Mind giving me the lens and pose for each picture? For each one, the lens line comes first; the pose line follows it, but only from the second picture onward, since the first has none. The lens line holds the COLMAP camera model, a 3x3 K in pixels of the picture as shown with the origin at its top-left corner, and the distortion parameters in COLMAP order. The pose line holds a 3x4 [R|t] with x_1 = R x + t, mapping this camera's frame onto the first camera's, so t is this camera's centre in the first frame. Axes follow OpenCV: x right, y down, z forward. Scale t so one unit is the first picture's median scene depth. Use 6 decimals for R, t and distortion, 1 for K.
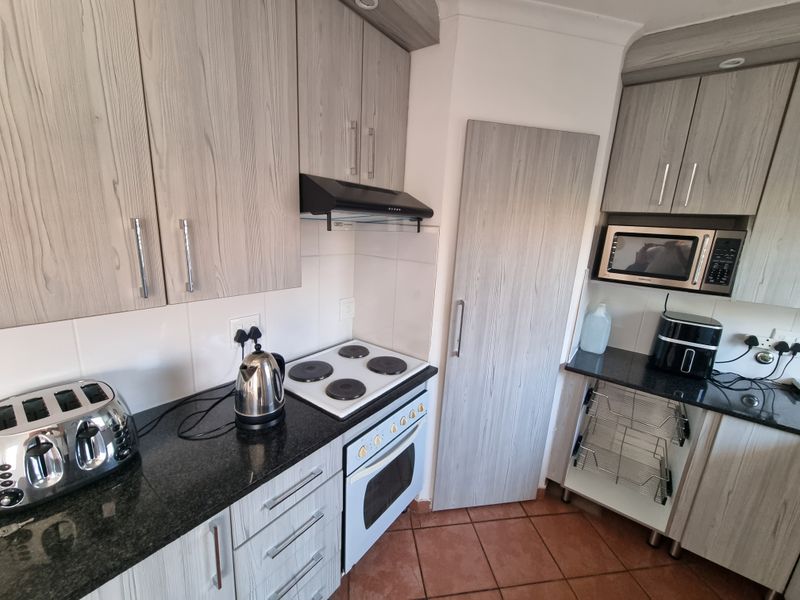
lens RADIAL K [[327.2, 0, 403.3], [0, 327.2, 300.4], [0, 0, 1]] dist [0.002168, -0.002121]
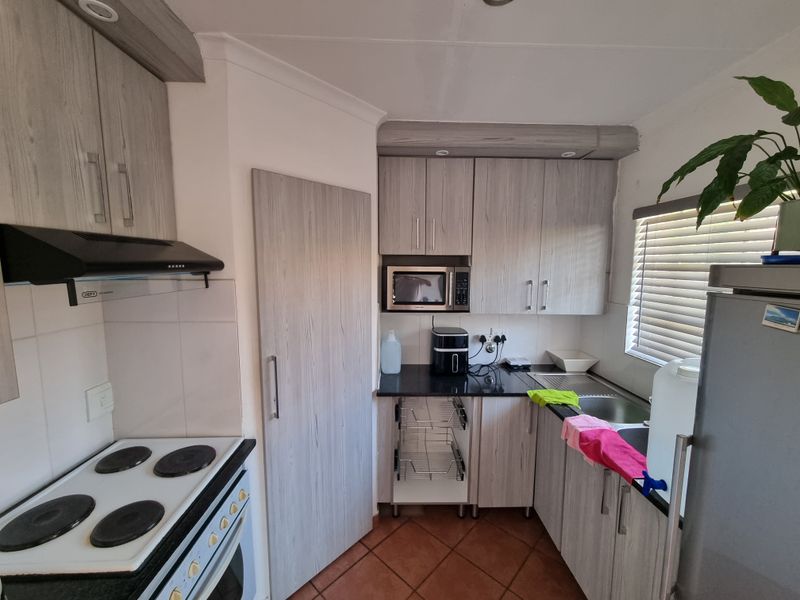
lens RADIAL K [[327.2, 0, 403.9], [0, 327.2, 301.1], [0, 0, 1]] dist [0.002168, -0.002121]
pose [[0.789005, -0.119935, 0.602567, -0.066303], [0.176239, 0.983726, -0.034967, -0.055943], [-0.588567, 0.133785, 0.797302, 0.032495]]
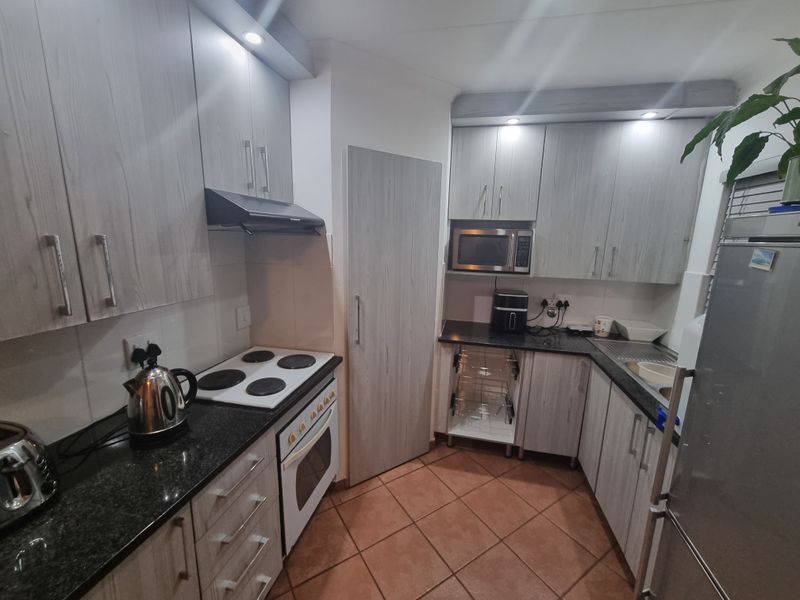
lens RADIAL K [[327.2, 0, 403.4], [0, 327.2, 299.9], [0, 0, 1]] dist [0.002168, -0.002121]
pose [[0.914611, -0.108073, 0.389625, -0.131261], [0.115446, 0.993304, 0.004520, 0.030377], [-0.387504, 0.040847, 0.920963, -0.155469]]
